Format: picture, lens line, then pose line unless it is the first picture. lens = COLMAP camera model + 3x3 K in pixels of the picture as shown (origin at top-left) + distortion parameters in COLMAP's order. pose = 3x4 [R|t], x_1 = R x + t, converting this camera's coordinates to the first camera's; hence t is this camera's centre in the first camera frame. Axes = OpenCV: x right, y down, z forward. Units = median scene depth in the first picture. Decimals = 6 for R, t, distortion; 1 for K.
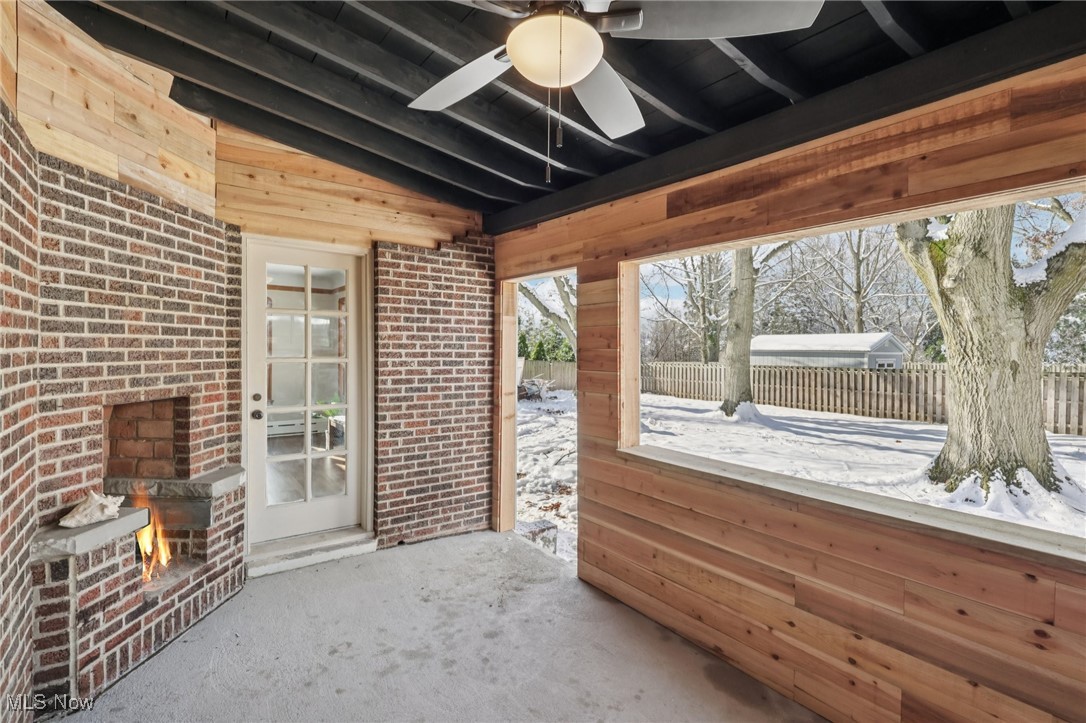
lens RADIAL K [[503.0, 0, 538.4], [0, 503.0, 361.4], [0, 0, 1]] dist [-0.006637, 0.001491]
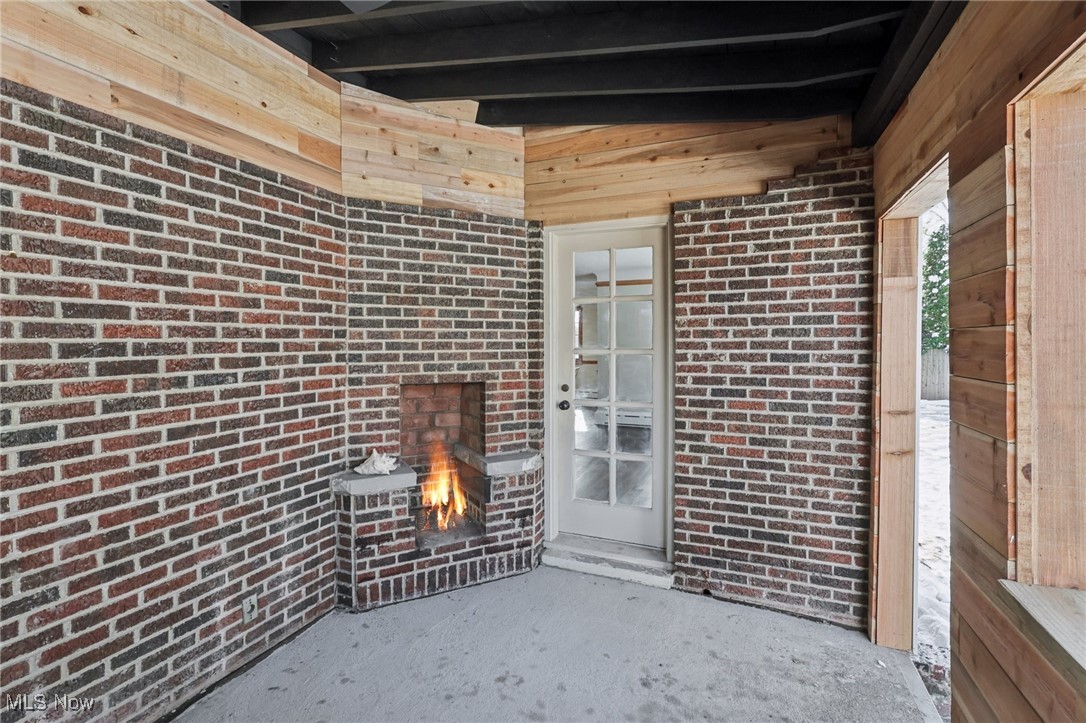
lens RADIAL K [[503.0, 0, 538.8], [0, 503.0, 355.9], [0, 0, 1]] dist [-0.006637, 0.001491]
pose [[0.511287, 0.012517, -0.859319, 0.294688], [-0.013754, 0.999885, 0.006381, 0.001741], [0.859300, 0.008557, 0.511400, 0.466160]]
